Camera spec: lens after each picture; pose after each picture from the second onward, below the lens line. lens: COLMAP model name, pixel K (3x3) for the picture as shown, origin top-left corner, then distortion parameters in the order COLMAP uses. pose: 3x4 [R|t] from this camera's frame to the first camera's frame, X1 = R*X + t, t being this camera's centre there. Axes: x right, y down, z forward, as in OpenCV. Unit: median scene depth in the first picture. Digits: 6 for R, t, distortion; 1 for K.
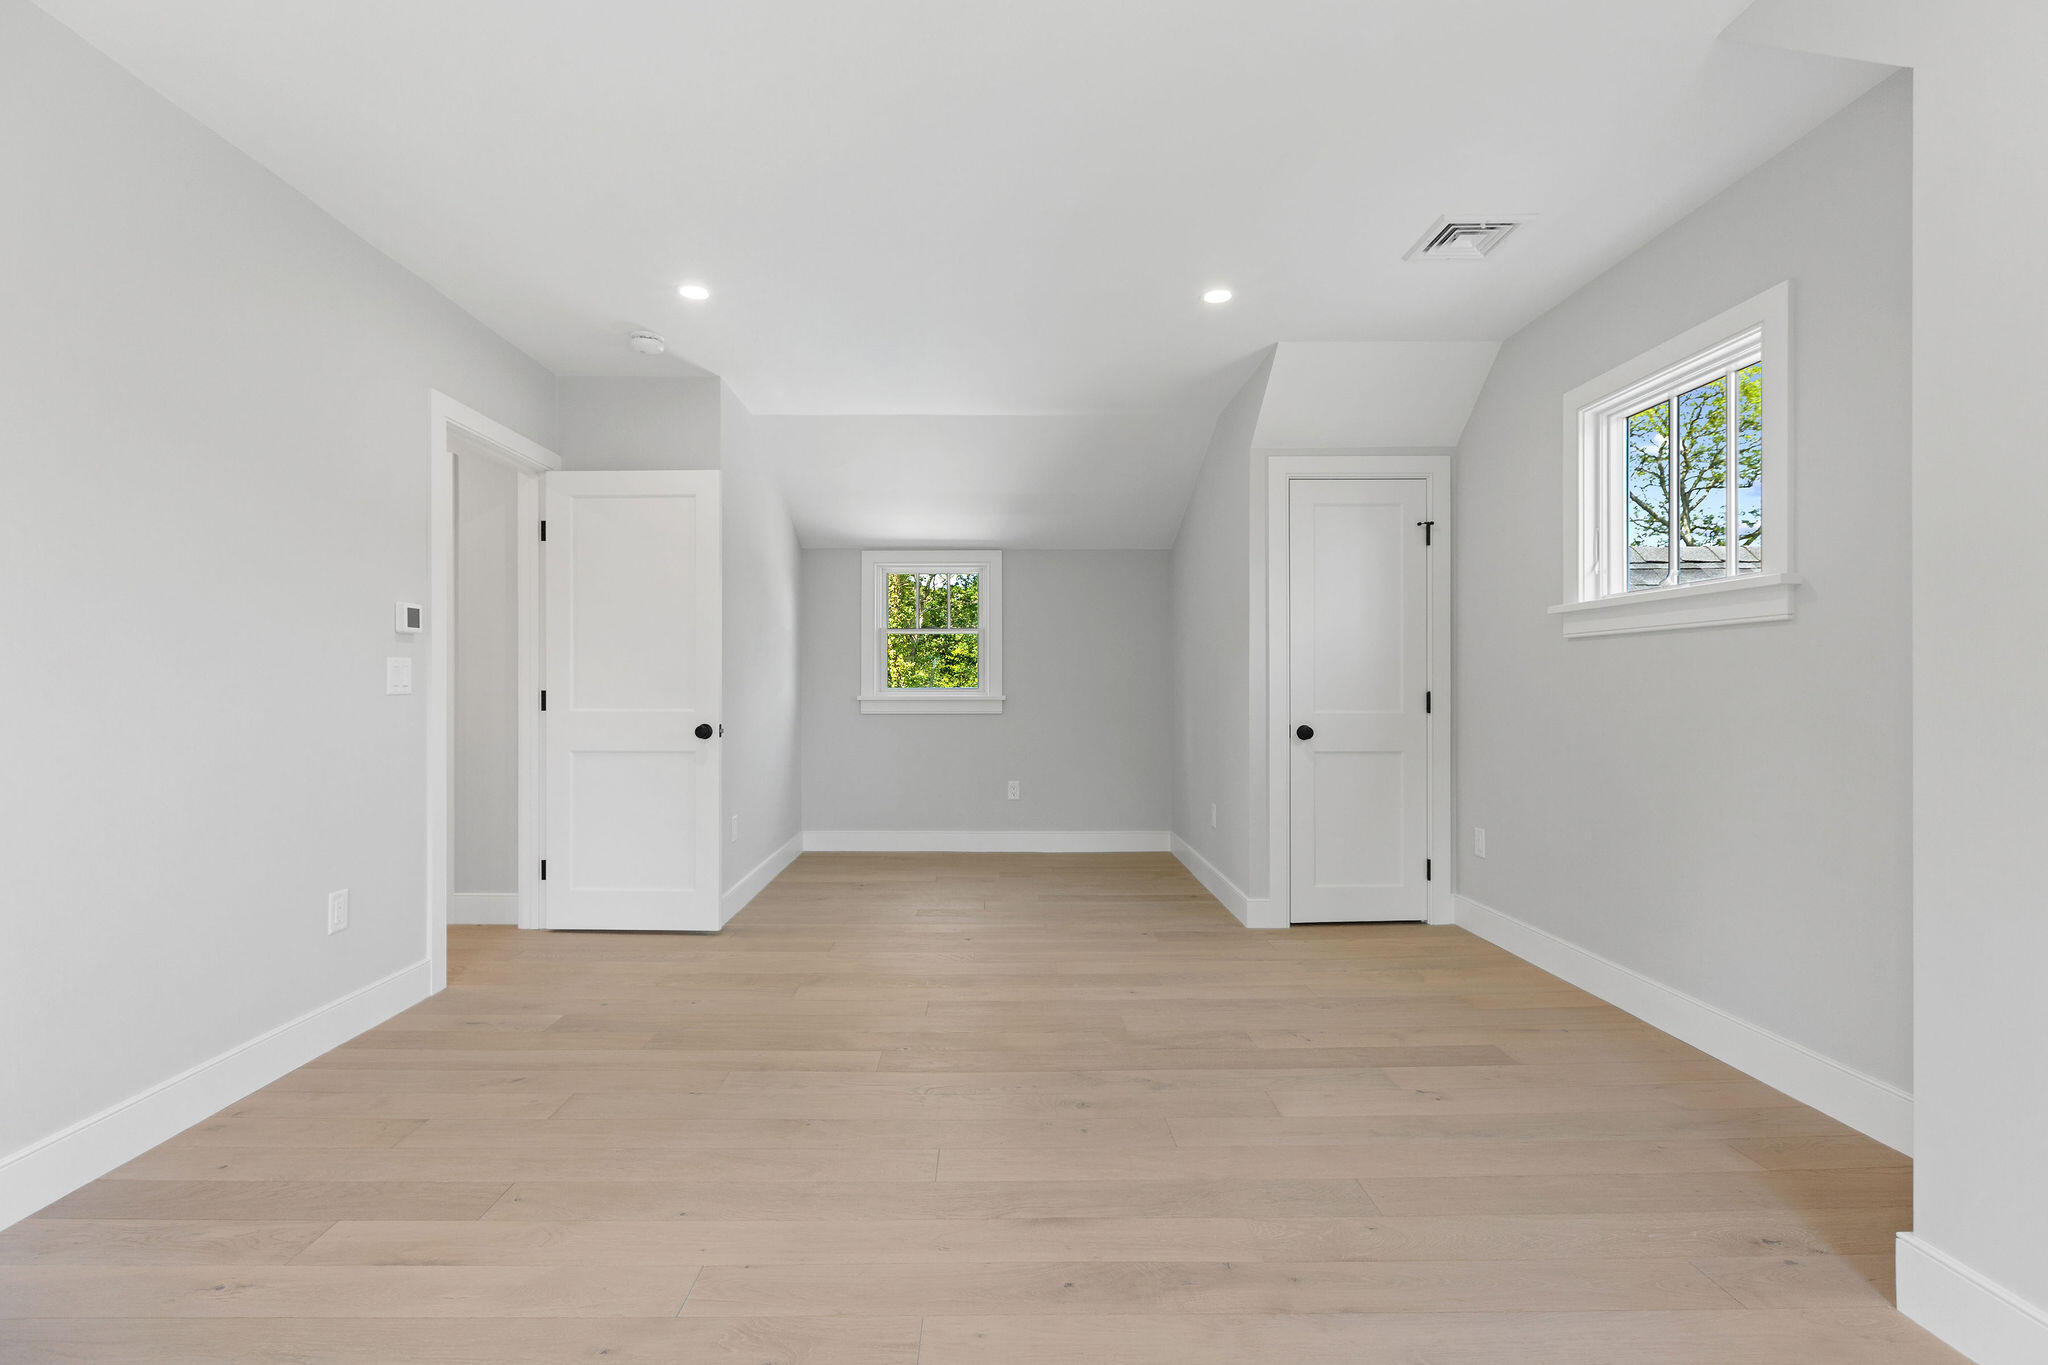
lens RADIAL K [[952.5, 0, 1013.7], [0, 952.5, 689.4], [0, 0, 1]] dist [-0.000389, -0.000079]
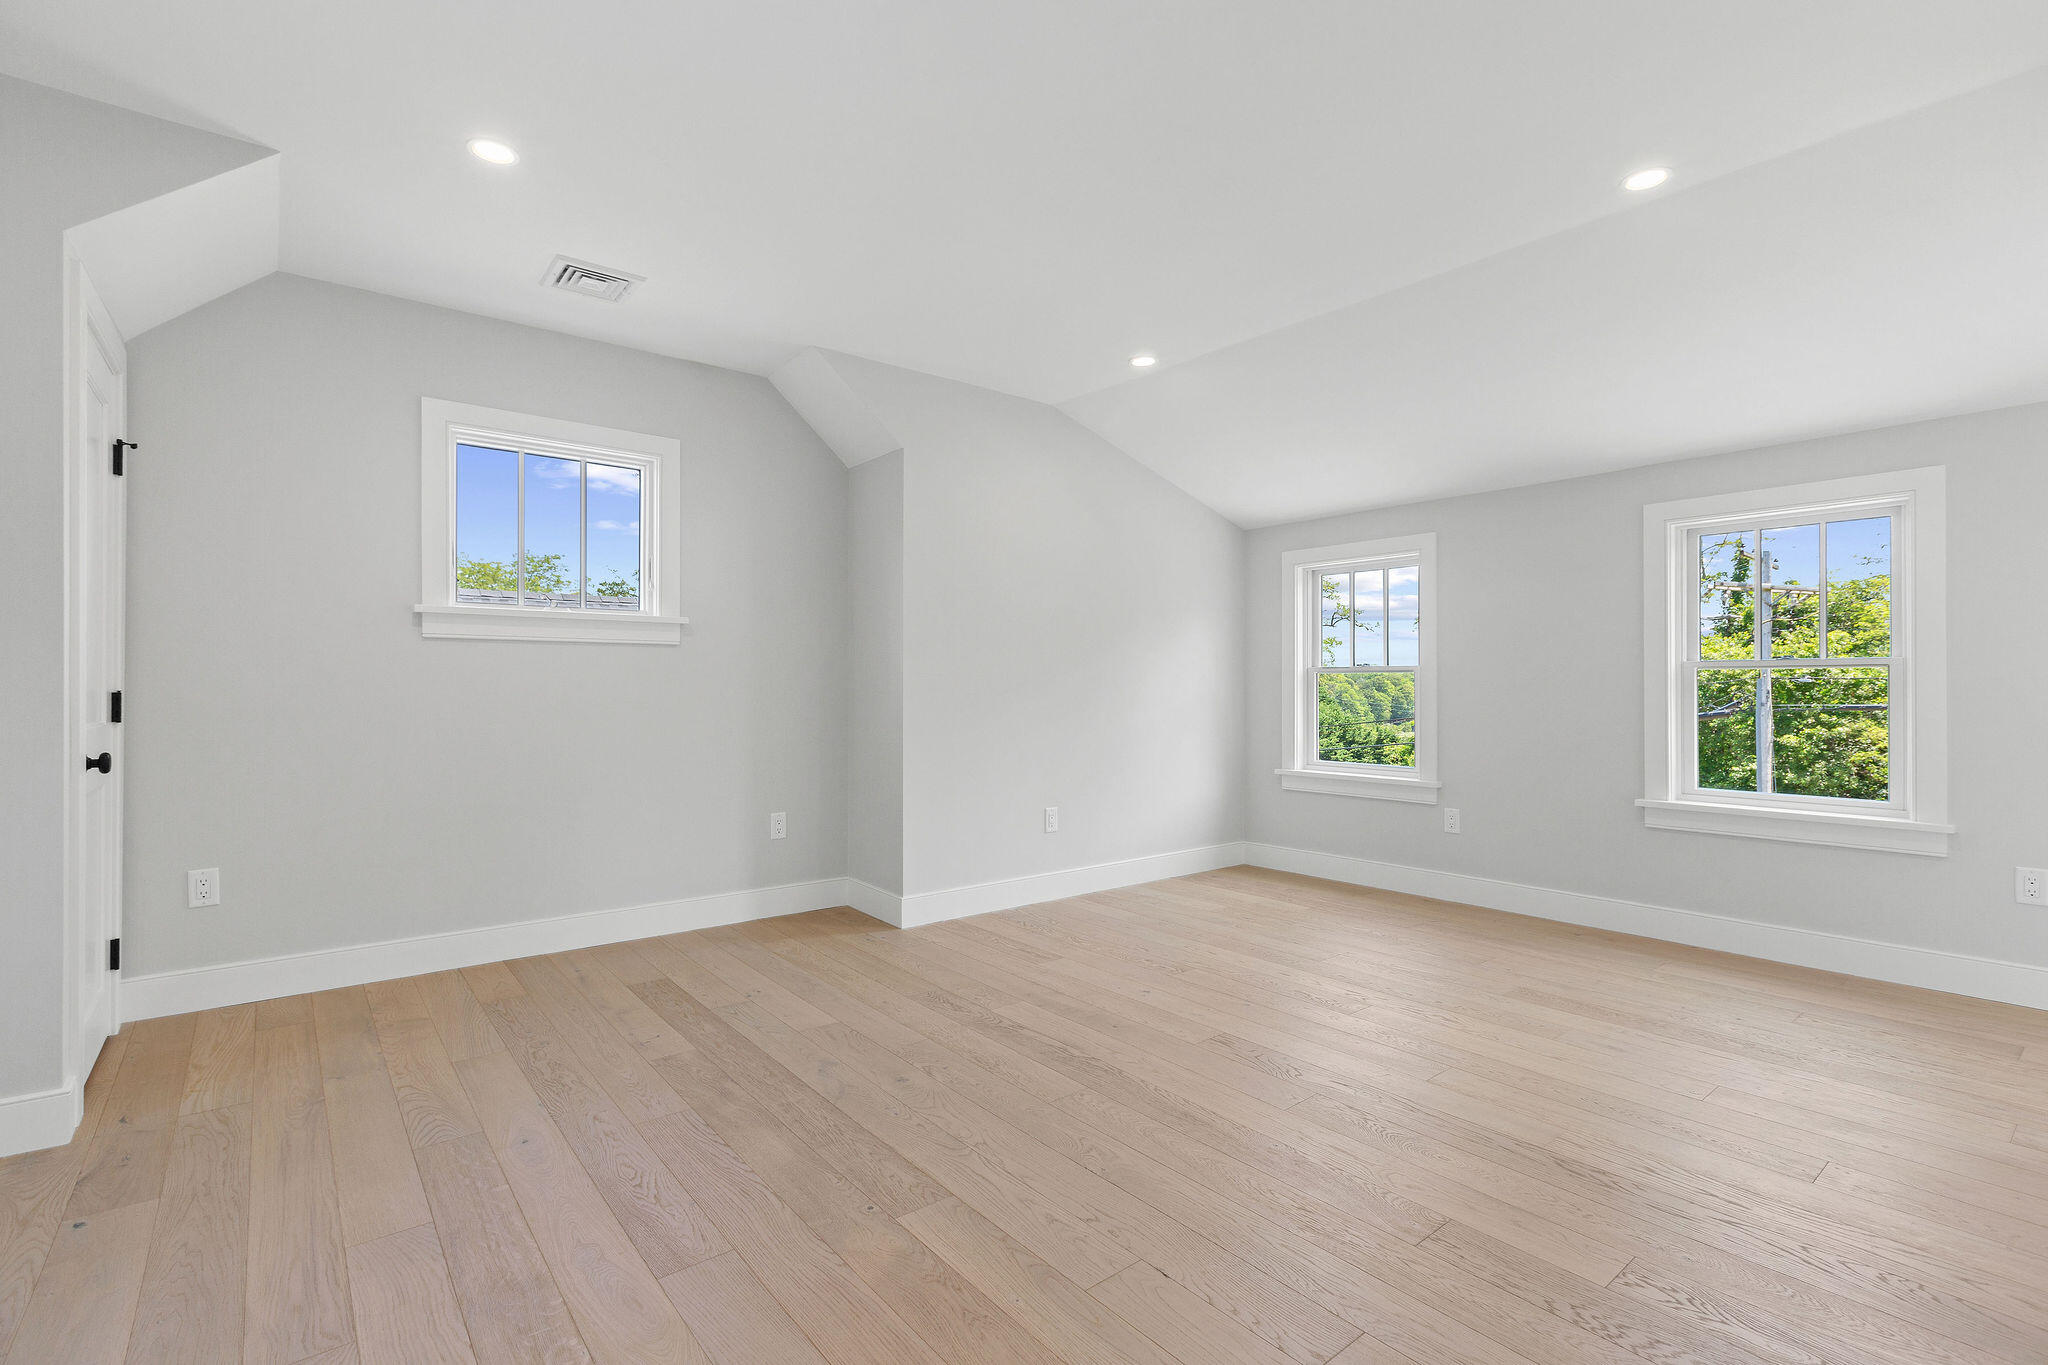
lens RADIAL K [[923.7, 0, 1029.3], [0, 923.7, 674.1], [0, 0, 1]] dist [0.002845, 0.000407]
pose [[-0.630173, 0.010117, 0.776389, -0.701212], [0.000057, 0.999916, -0.012983, -0.000862], [-0.776455, -0.008137, -0.630121, 1.318771]]
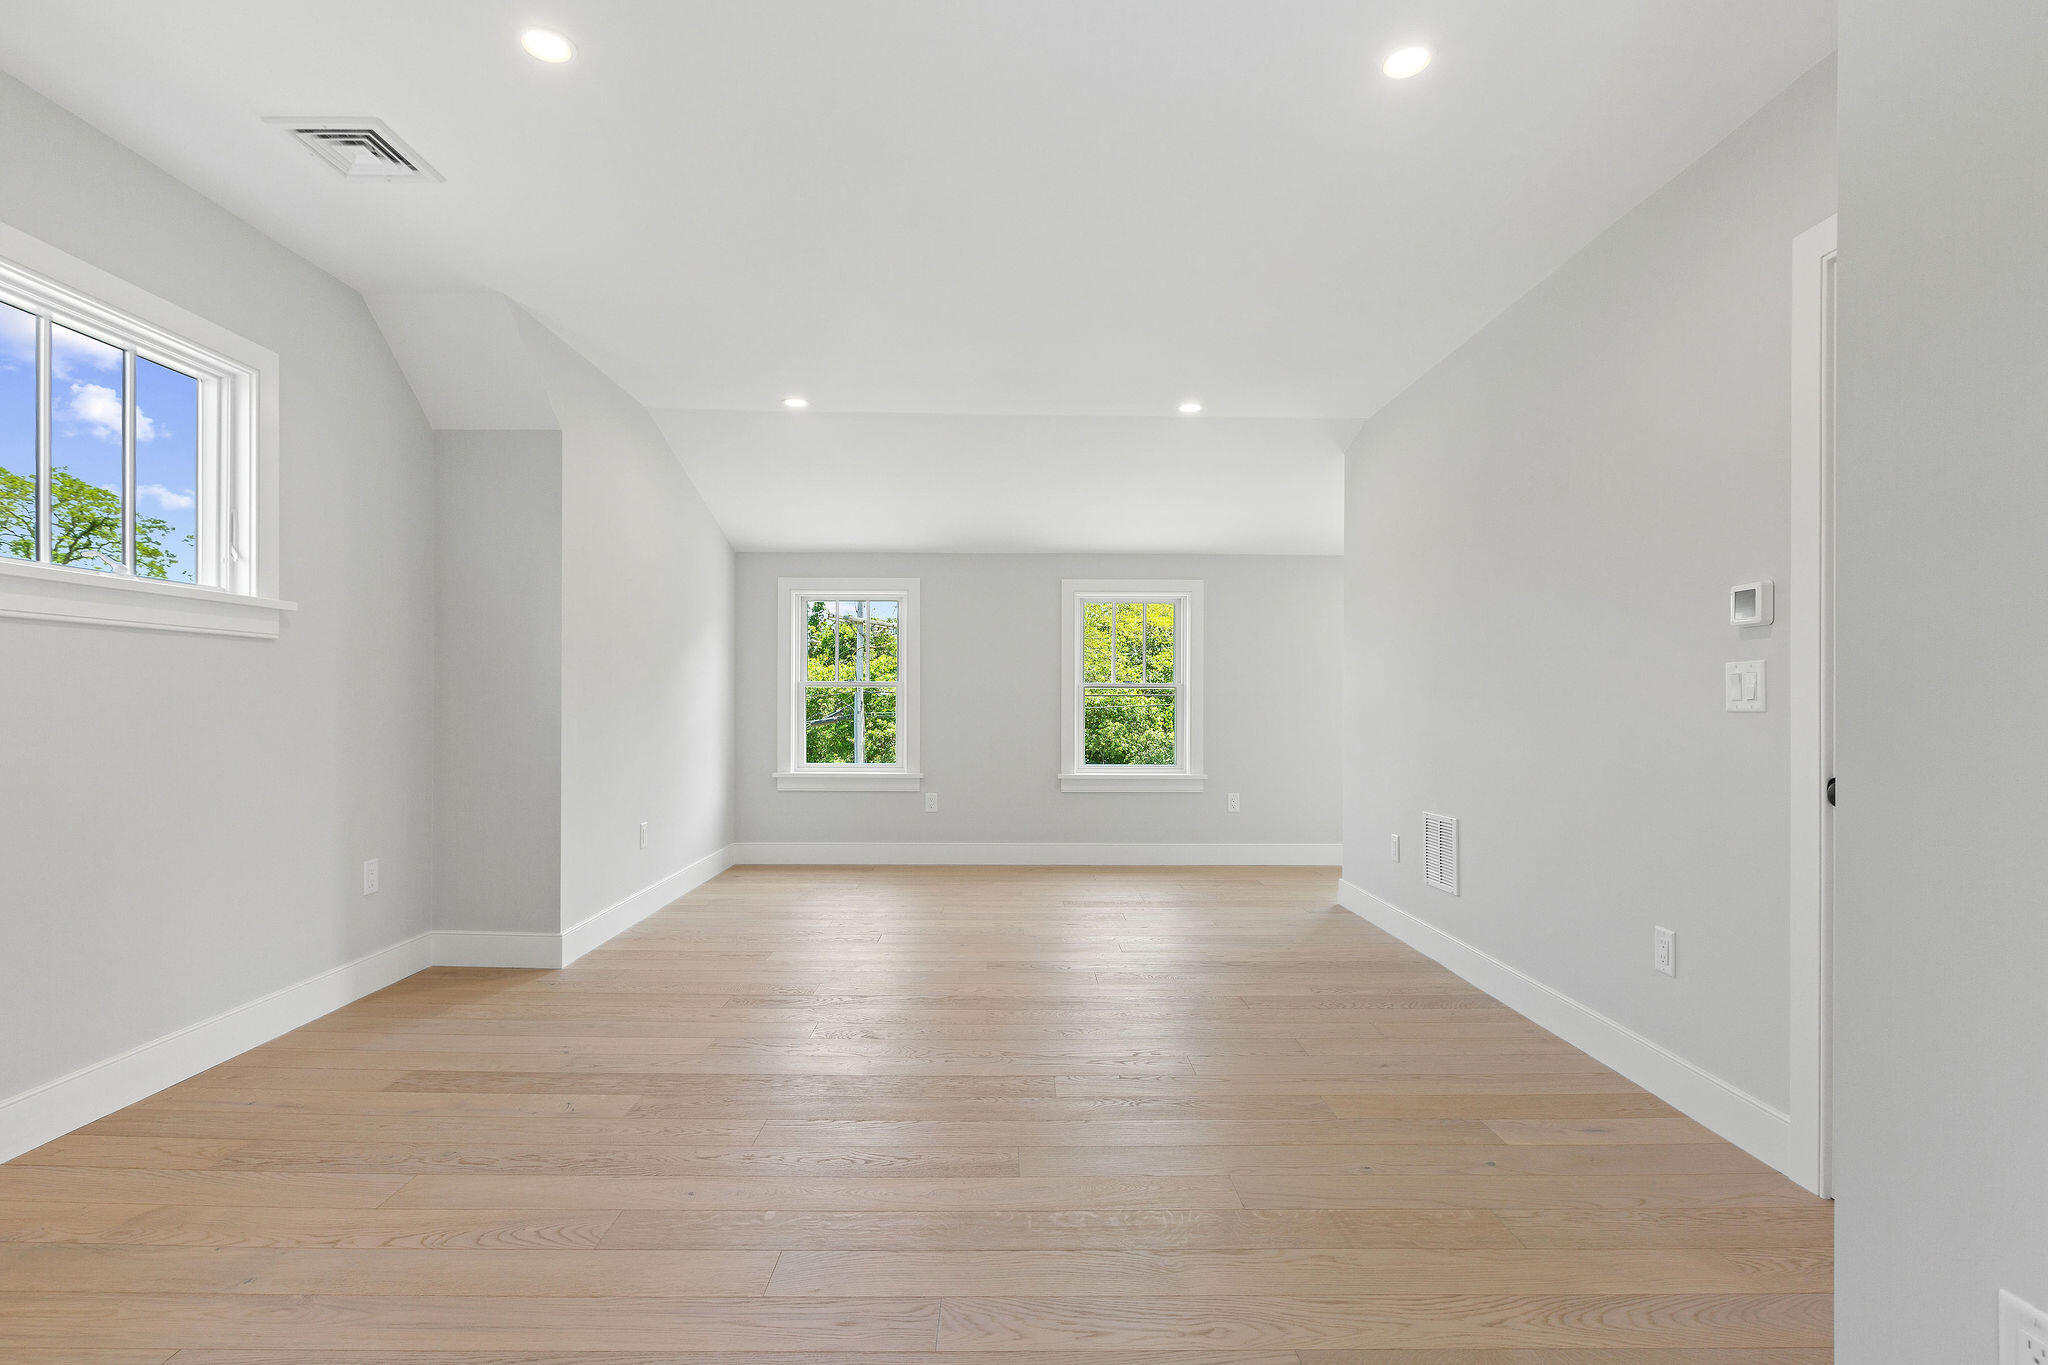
lens RADIAL K [[928.7, 0, 1025.8], [0, 928.7, 700.9], [0, 0, 1]] dist [0.001613, 0.000044]
pose [[-0.999991, -0.004006, 0.001378, -0.107505], [-0.004002, 0.999989, 0.002504, -0.002169], [-0.001388, 0.002498, -0.999996, 1.852589]]
